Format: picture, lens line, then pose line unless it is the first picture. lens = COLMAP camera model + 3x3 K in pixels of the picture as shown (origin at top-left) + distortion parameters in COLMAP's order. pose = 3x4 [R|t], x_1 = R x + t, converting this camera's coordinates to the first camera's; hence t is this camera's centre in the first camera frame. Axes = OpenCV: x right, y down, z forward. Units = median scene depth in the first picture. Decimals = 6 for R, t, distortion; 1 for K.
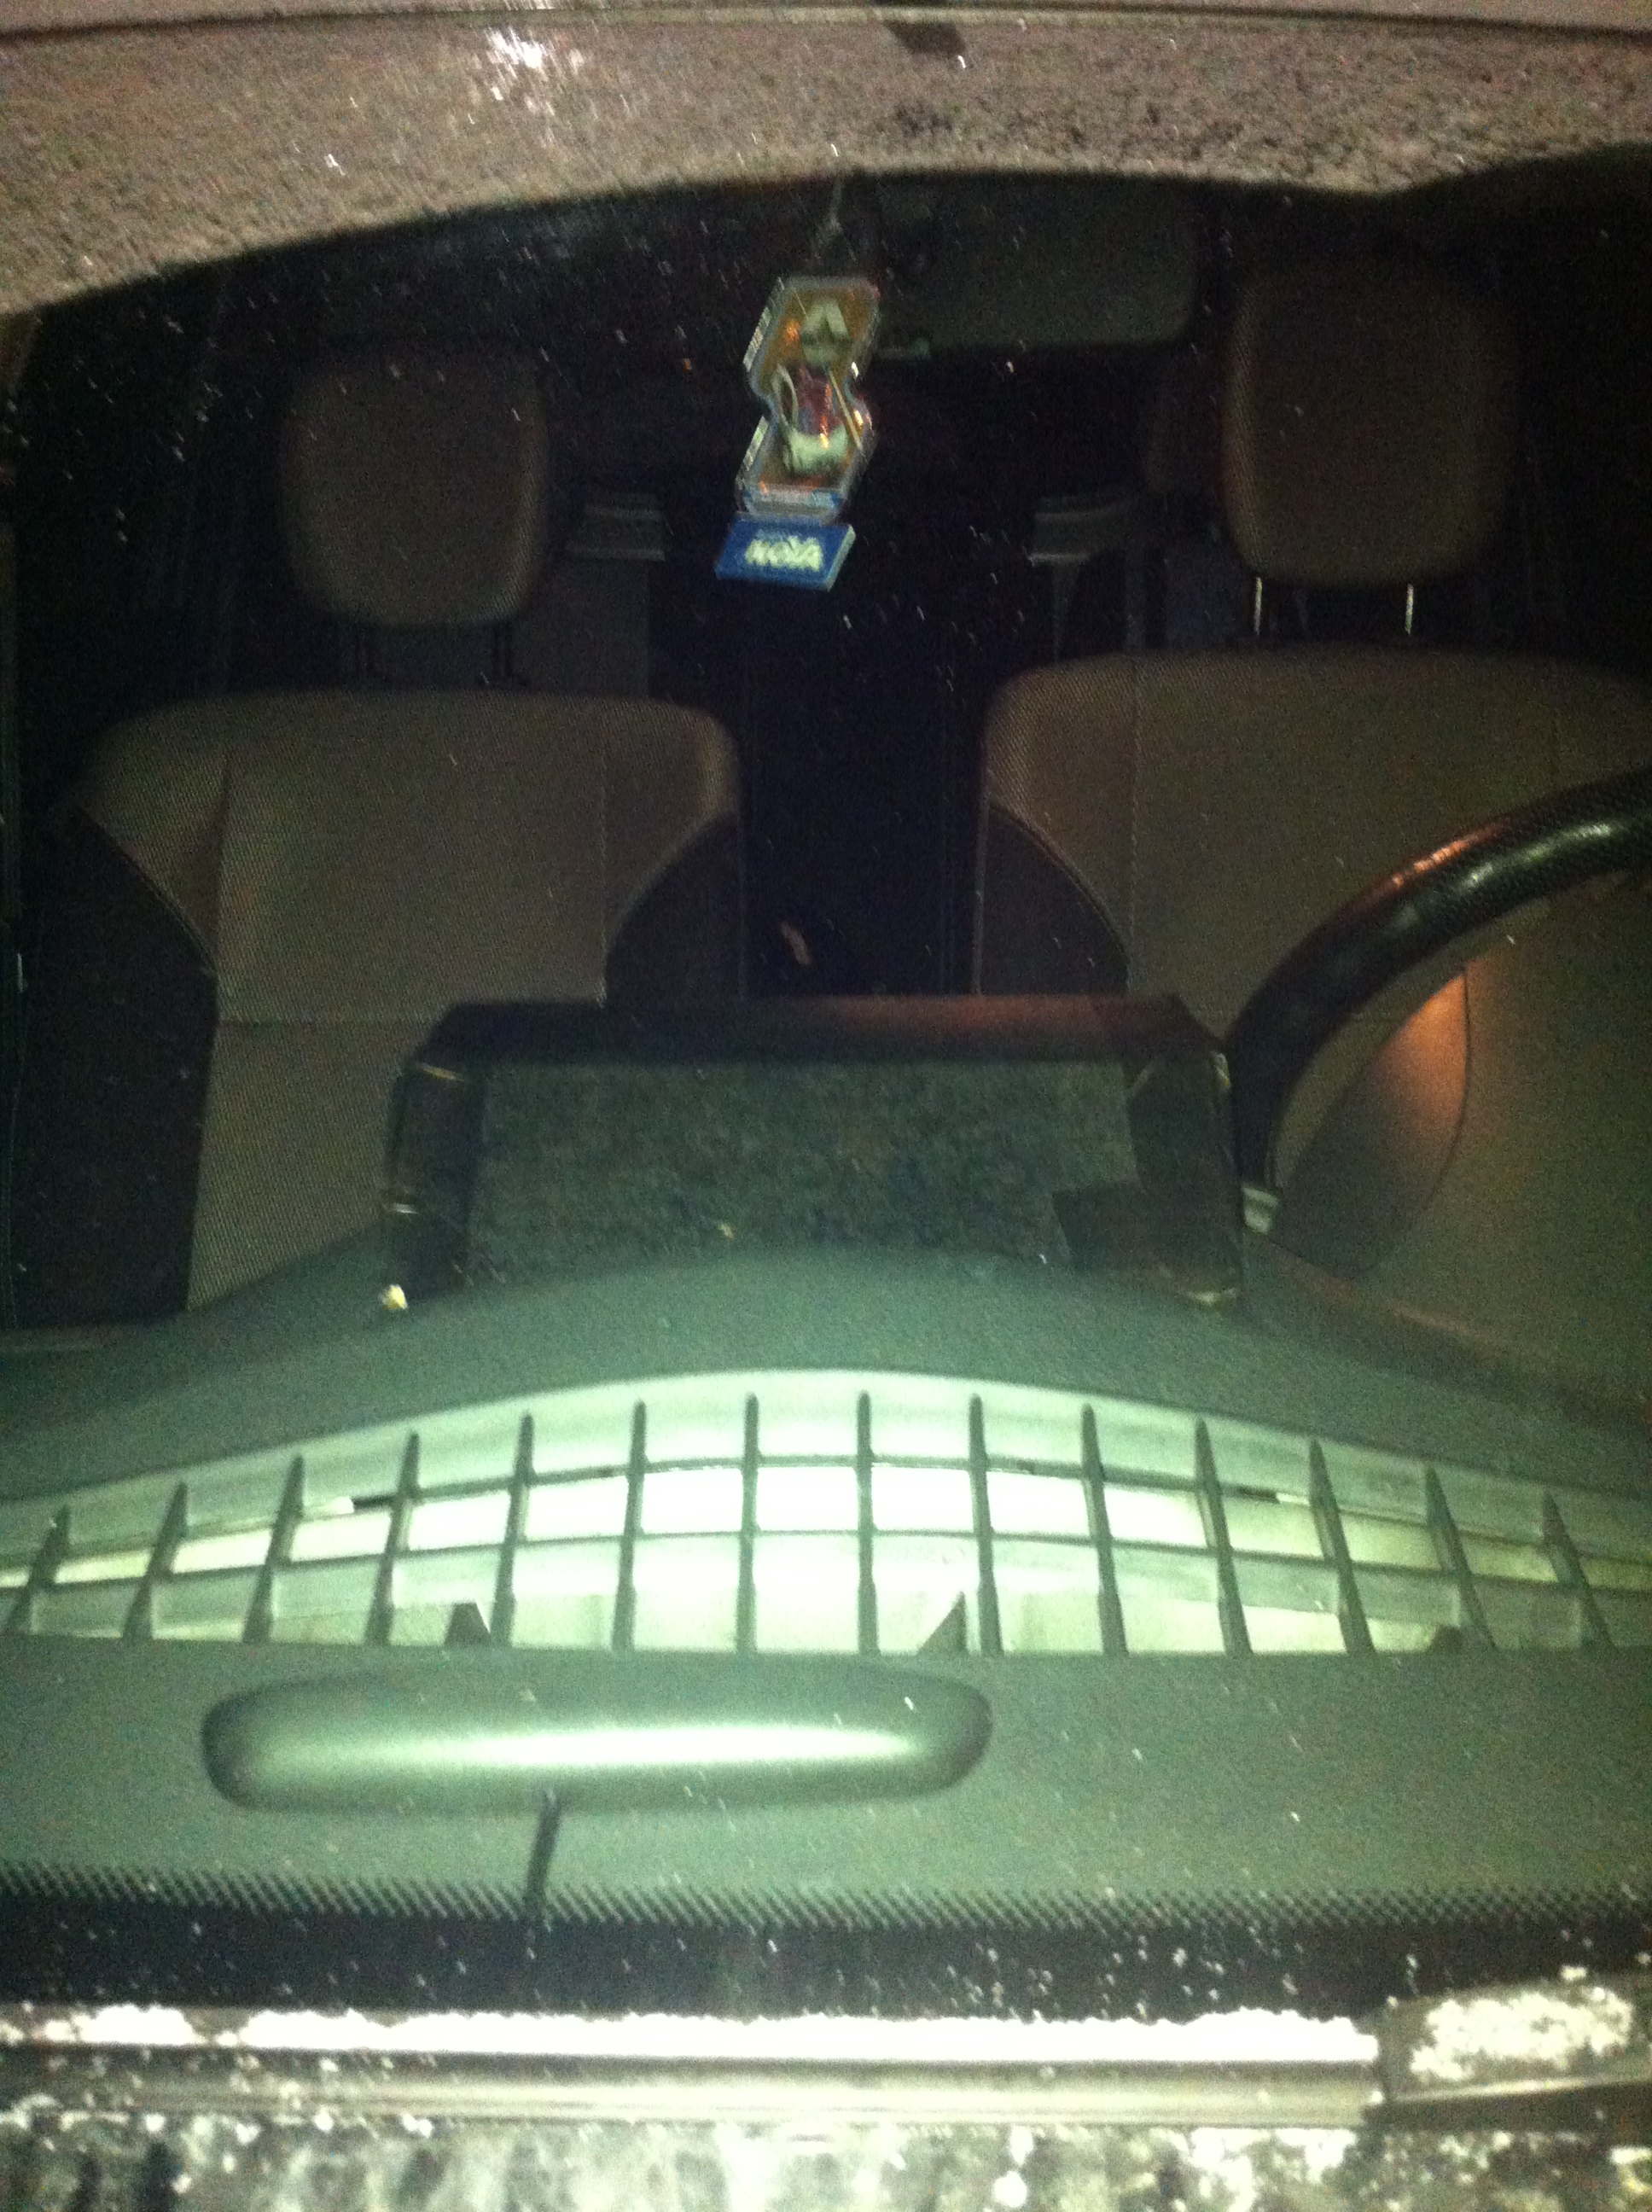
lens RADIAL K [[2266.8, 0, 826.0], [0, 2266.8, 1106.0], [0, 0, 1]] dist [-0.002193, -0.153750]
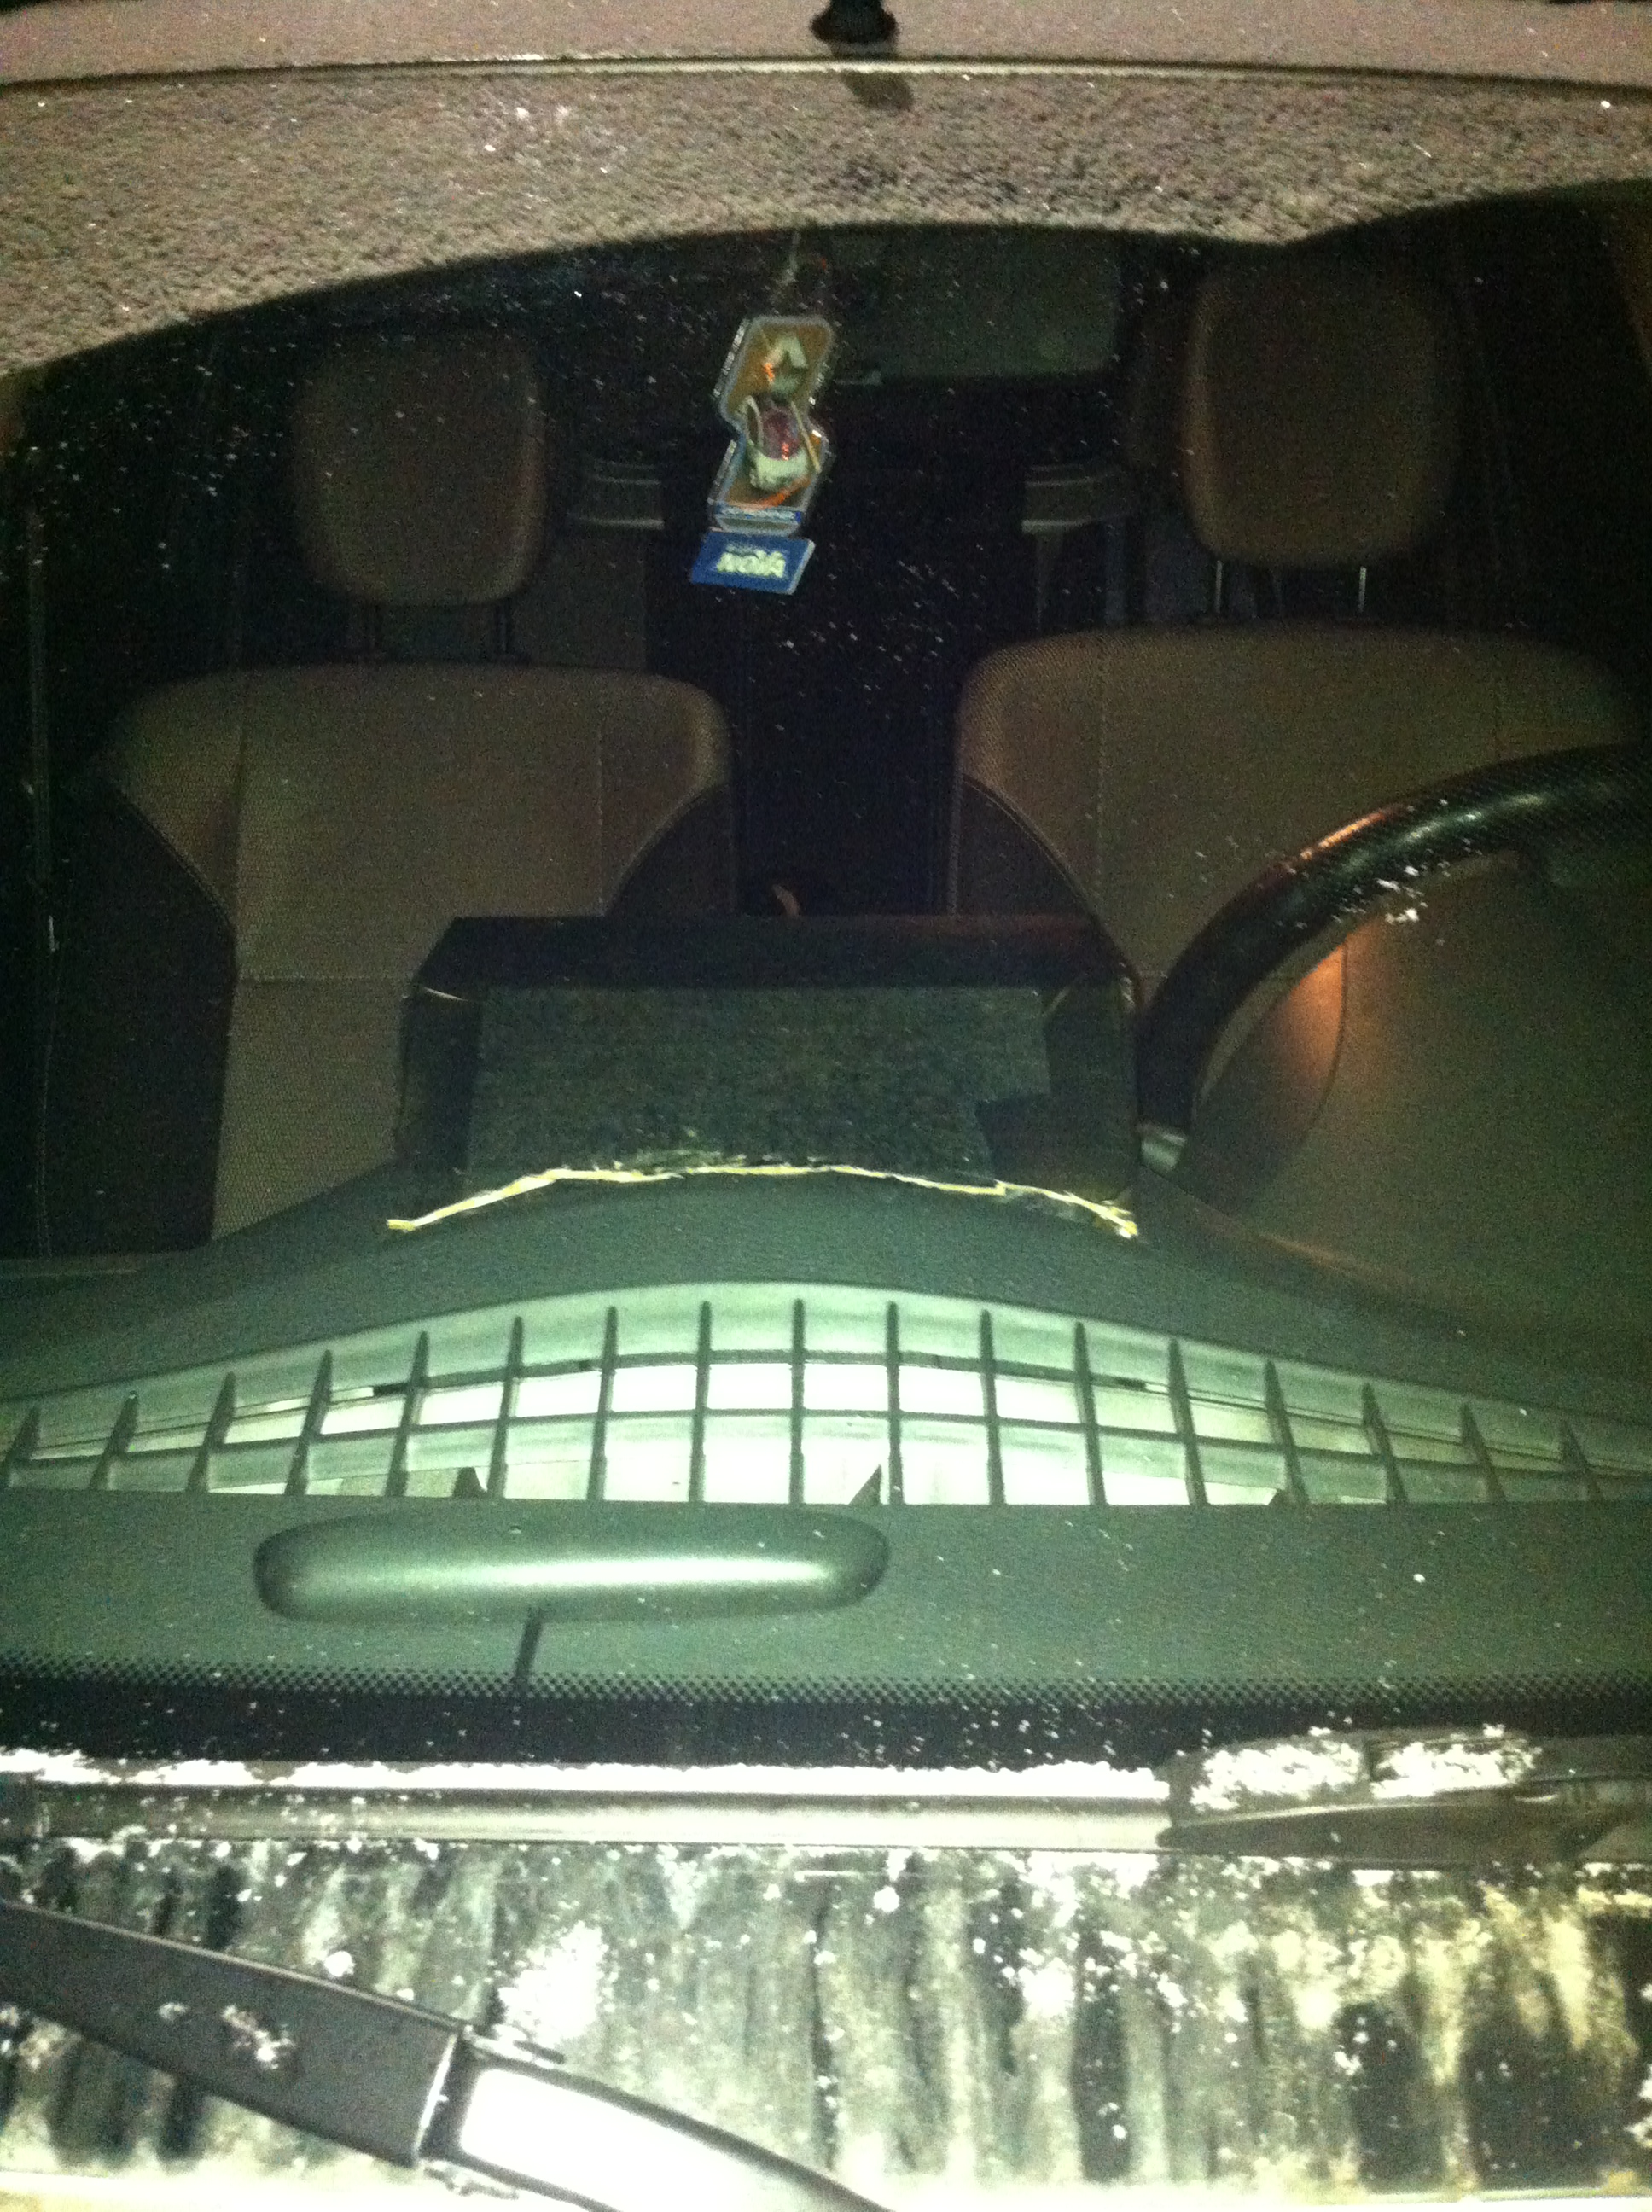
lens RADIAL K [[2229.3, 0, 824.5], [0, 2229.3, 1152.5], [0, 0, 1]] dist [0.017662, -0.163975]
pose [[0.999998, 0.000495, -0.001729, 0.032696], [-0.000424, 0.999169, 0.040767, 0.000714], [0.001748, -0.040766, 0.999167, -0.177358]]
